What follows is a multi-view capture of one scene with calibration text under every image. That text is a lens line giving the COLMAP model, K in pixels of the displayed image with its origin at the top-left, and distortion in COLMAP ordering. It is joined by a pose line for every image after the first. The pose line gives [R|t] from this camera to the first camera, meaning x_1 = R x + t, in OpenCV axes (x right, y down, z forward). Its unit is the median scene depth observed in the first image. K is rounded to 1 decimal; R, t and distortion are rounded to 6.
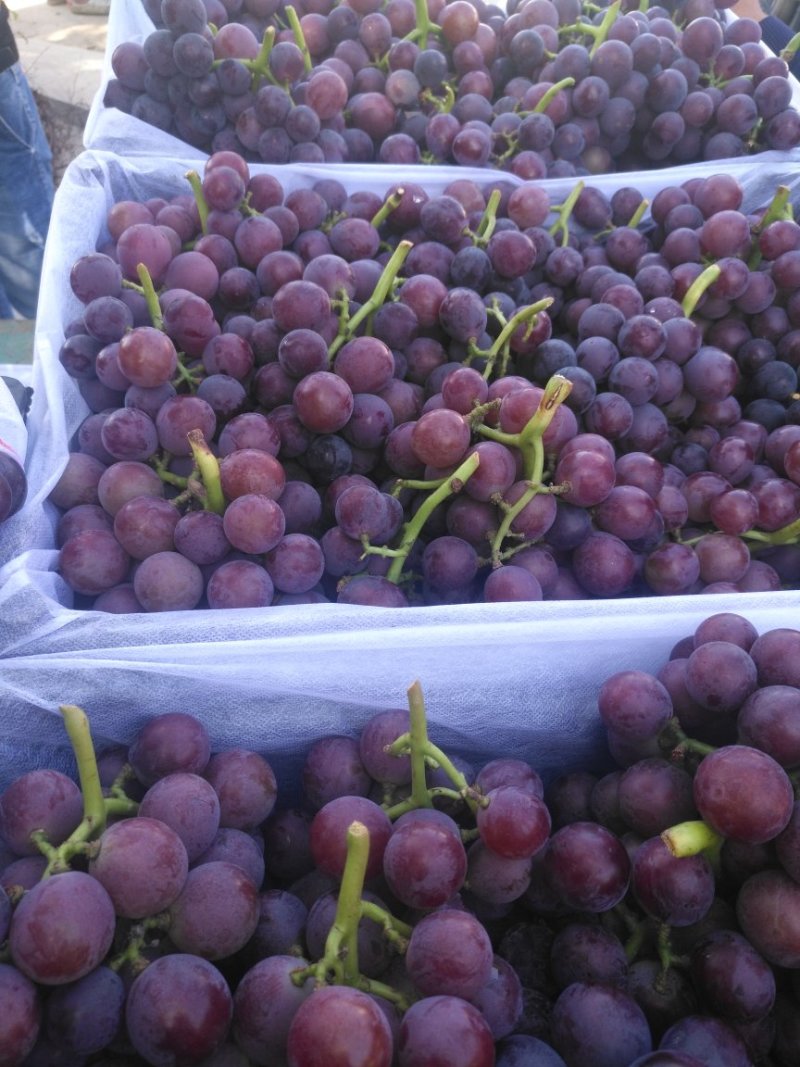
lens RADIAL K [[805.7, 0, 381.1], [0, 805.7, 532.3], [0, 0, 1]] dist [-0.002656, -0.001030]
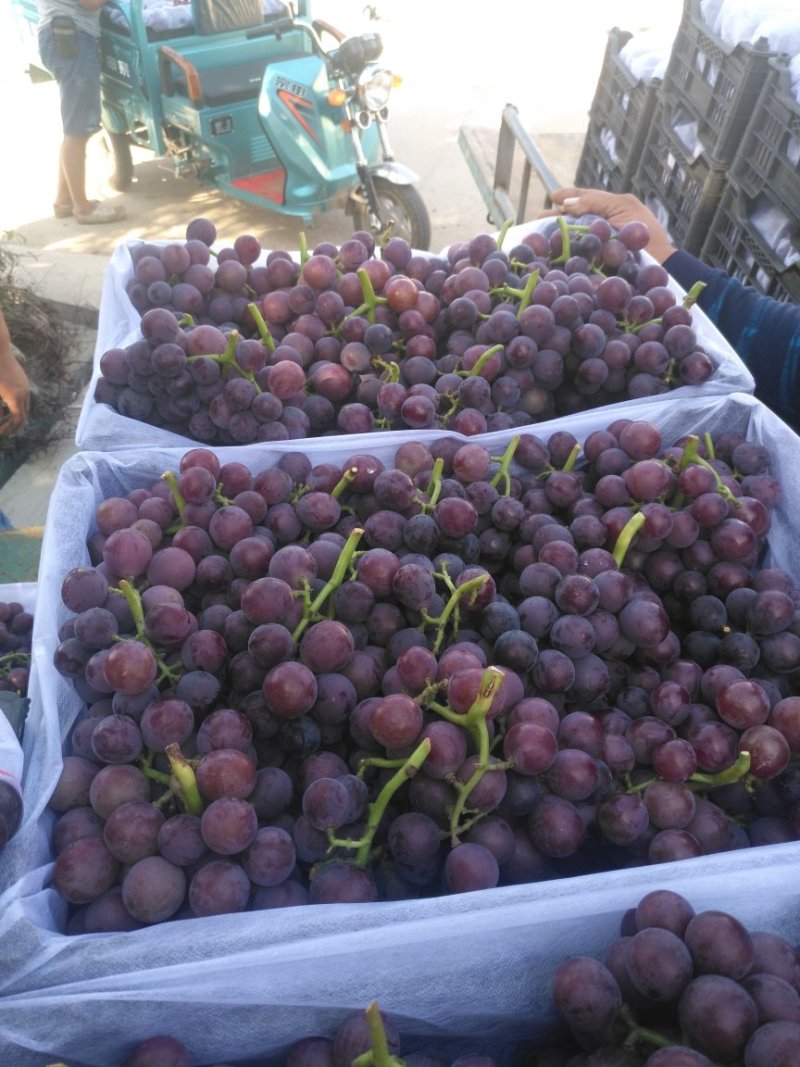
lens RADIAL K [[799.1, 0, 387.8], [0, 799.1, 533.0], [0, 0, 1]] dist [-0.010857, 0.032001]
pose [[0.996722, -0.080412, -0.008923, 0.082766], [0.078385, 0.987094, -0.139647, -0.195288], [0.020037, 0.138489, 0.990161, -0.107069]]
